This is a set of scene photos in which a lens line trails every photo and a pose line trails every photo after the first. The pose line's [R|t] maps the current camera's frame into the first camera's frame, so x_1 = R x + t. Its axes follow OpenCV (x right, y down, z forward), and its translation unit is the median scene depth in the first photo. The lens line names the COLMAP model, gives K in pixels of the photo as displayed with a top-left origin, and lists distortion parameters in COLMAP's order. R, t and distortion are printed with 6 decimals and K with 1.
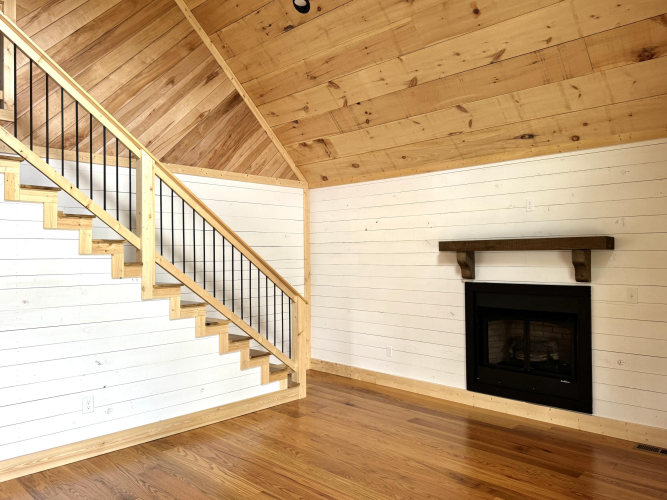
lens RADIAL K [[517.5, 0, 334.4], [0, 517.5, 253.8], [0, 0, 1]] dist [0.167936, -0.281314]
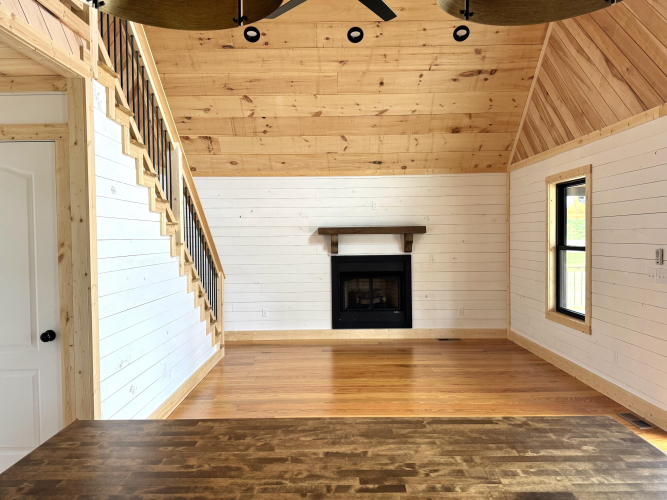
lens RADIAL K [[517.5, 0, 334.4], [0, 517.5, 253.8], [0, 0, 1]] dist [0.167936, -0.281314]
pose [[0.711393, -0.022088, 0.702447, -0.811625], [0.004111, 0.999620, 0.027269, 0.009895], [-0.702782, -0.016511, 0.711214, -0.029666]]
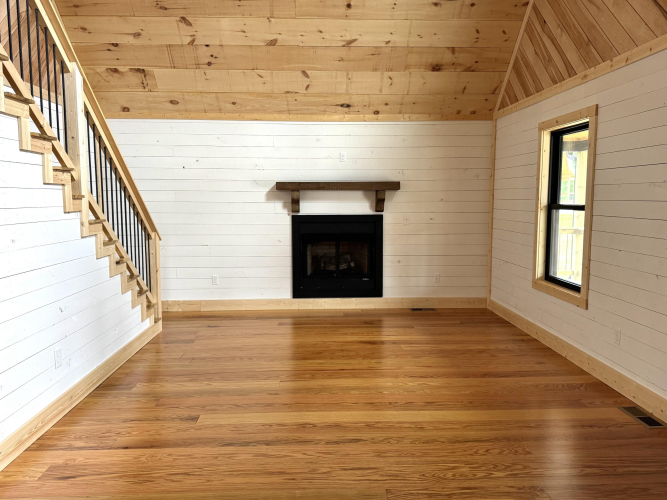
lens RADIAL K [[517.5, 0, 334.4], [0, 517.5, 253.8], [0, 0, 1]] dist [0.167936, -0.281314]
pose [[0.683836, -0.071974, 0.726077, -0.643210], [-0.005346, 0.994602, 0.103627, 0.018072], [-0.729616, -0.074746, 0.679760, 0.070791]]
